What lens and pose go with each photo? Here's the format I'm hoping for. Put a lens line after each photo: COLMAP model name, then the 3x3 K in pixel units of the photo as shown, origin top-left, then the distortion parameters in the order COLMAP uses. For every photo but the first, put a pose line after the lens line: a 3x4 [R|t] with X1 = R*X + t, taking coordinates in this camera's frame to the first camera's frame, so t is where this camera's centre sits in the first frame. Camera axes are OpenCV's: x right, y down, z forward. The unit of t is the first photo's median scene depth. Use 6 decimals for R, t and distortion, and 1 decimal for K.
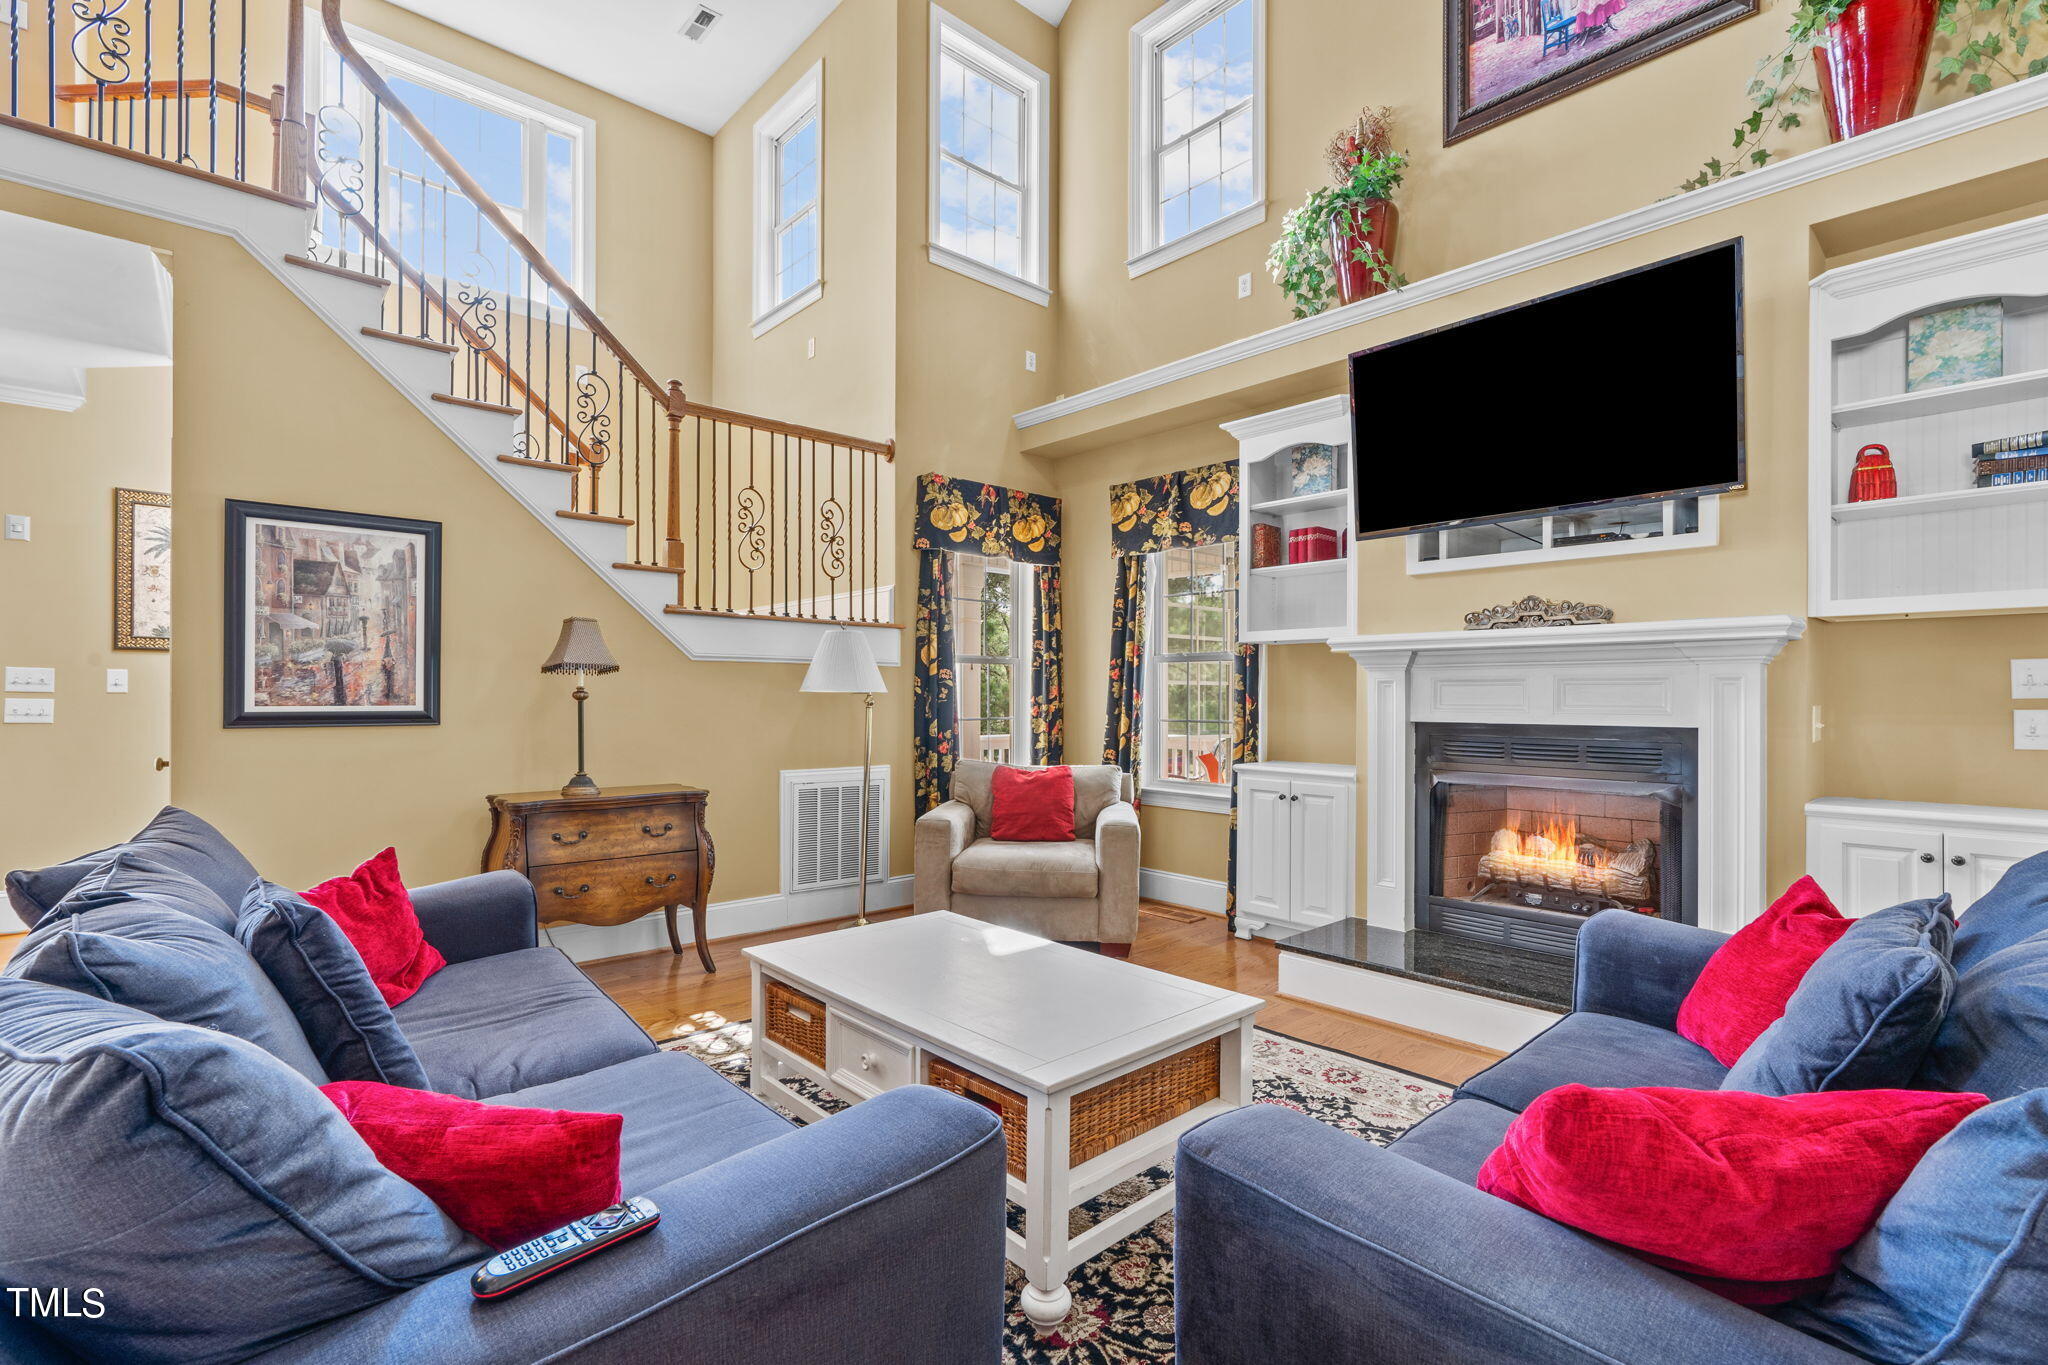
lens RADIAL K [[943.3, 0, 1024.0], [0, 943.3, 682.5], [0, 0, 1]] dist [-0.000955, -0.000072]
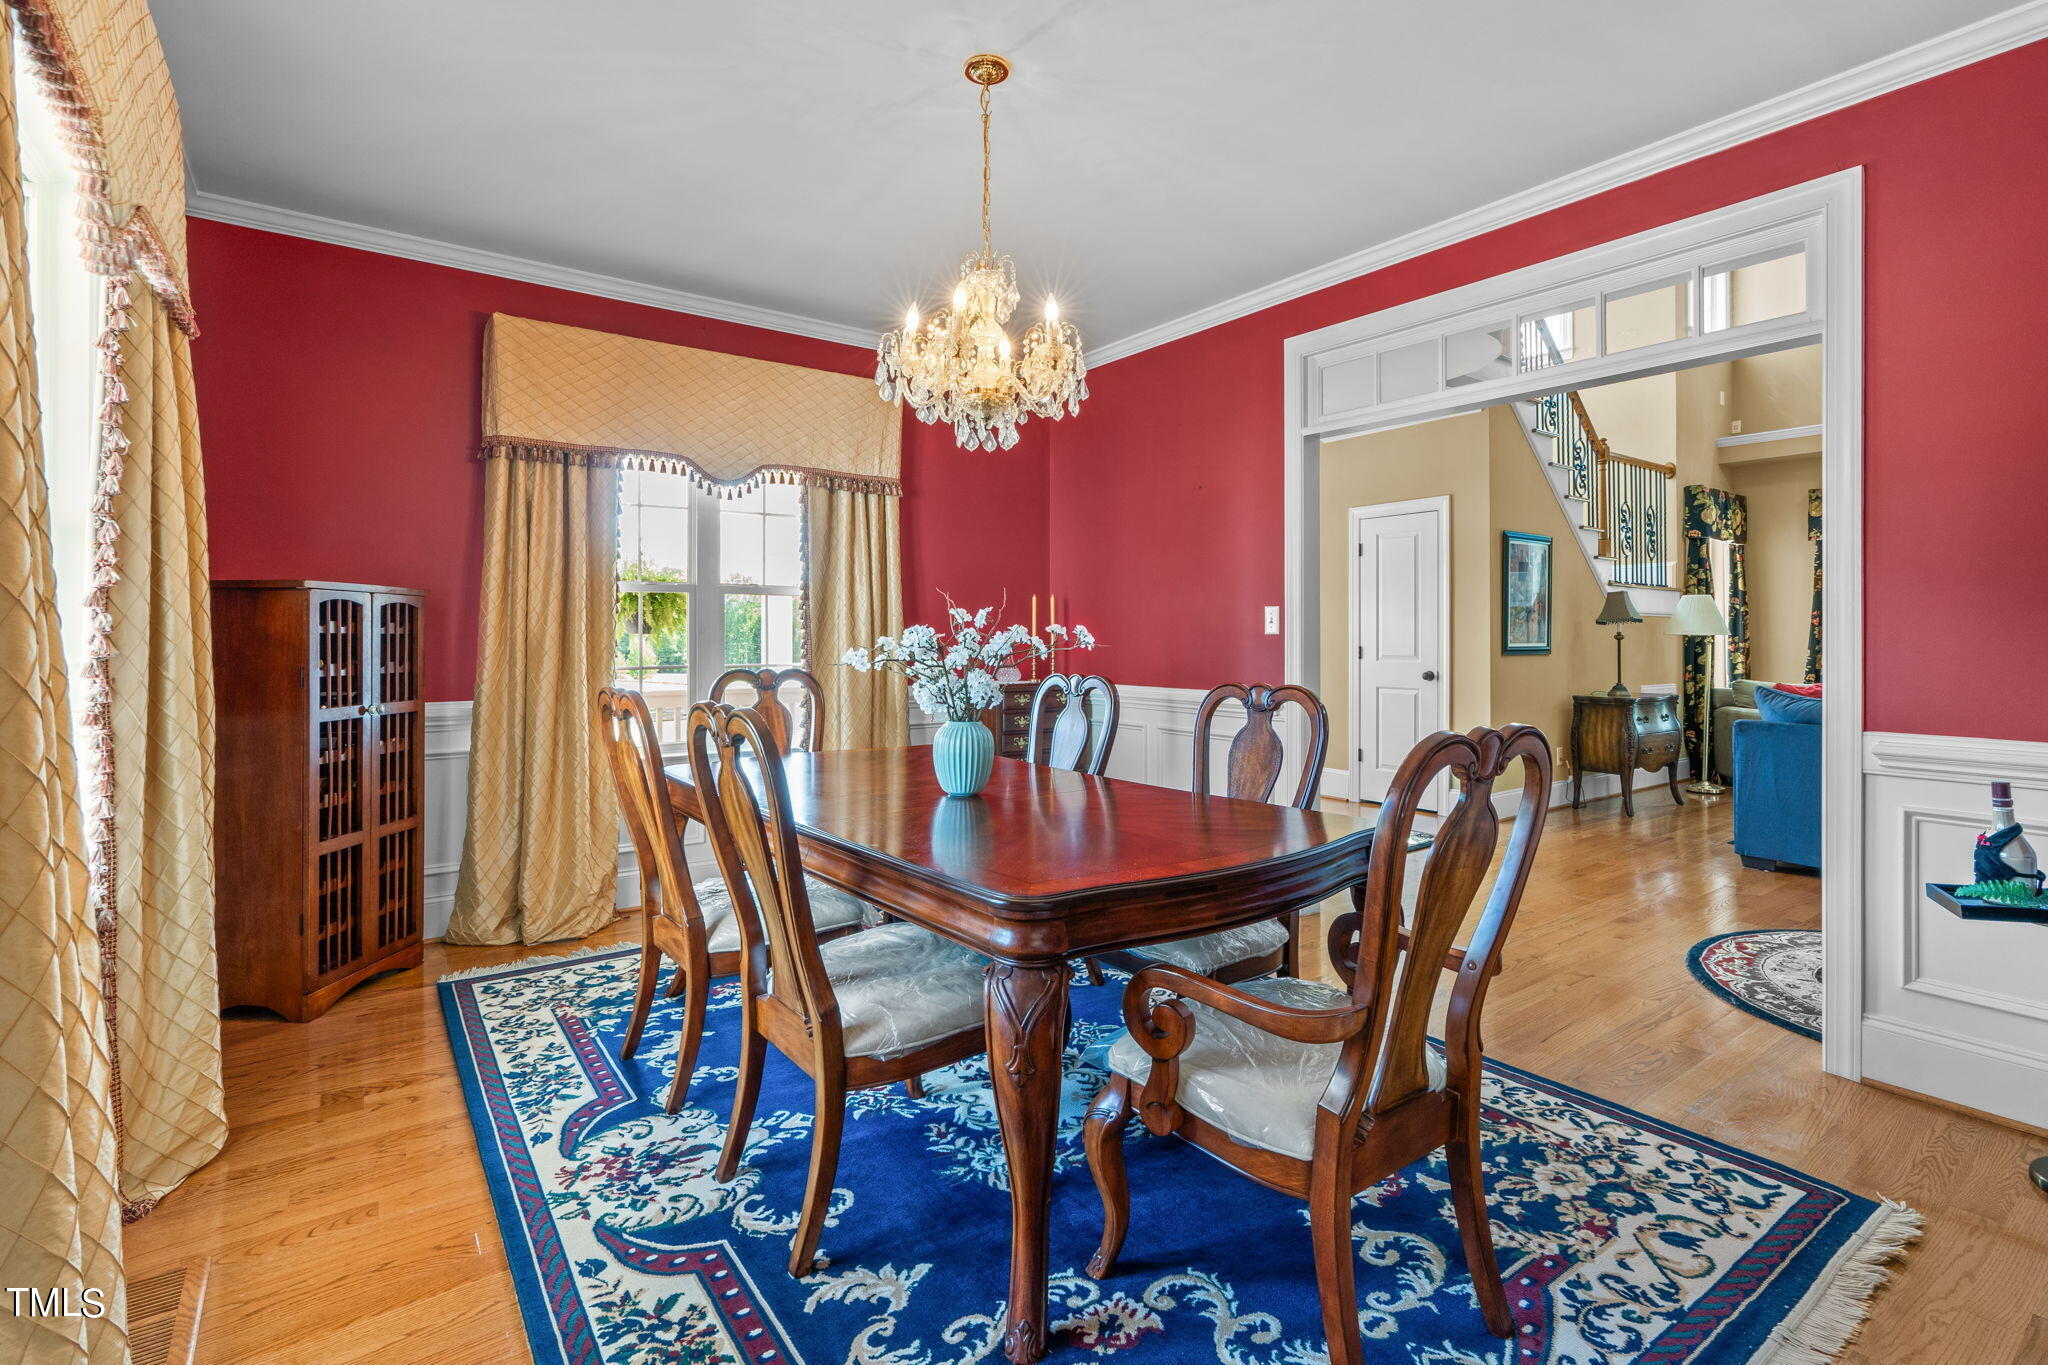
lens RADIAL K [[953.7, 0, 1030.6], [0, 953.7, 637.7], [0, 0, 1]] dist [-0.002321, -0.000056]
pose [[0.994526, 0.000195, -0.104485, -0.945862], [0.001633, 0.999847, 0.017410, -0.011743], [0.104473, -0.017485, 0.994374, -0.569076]]
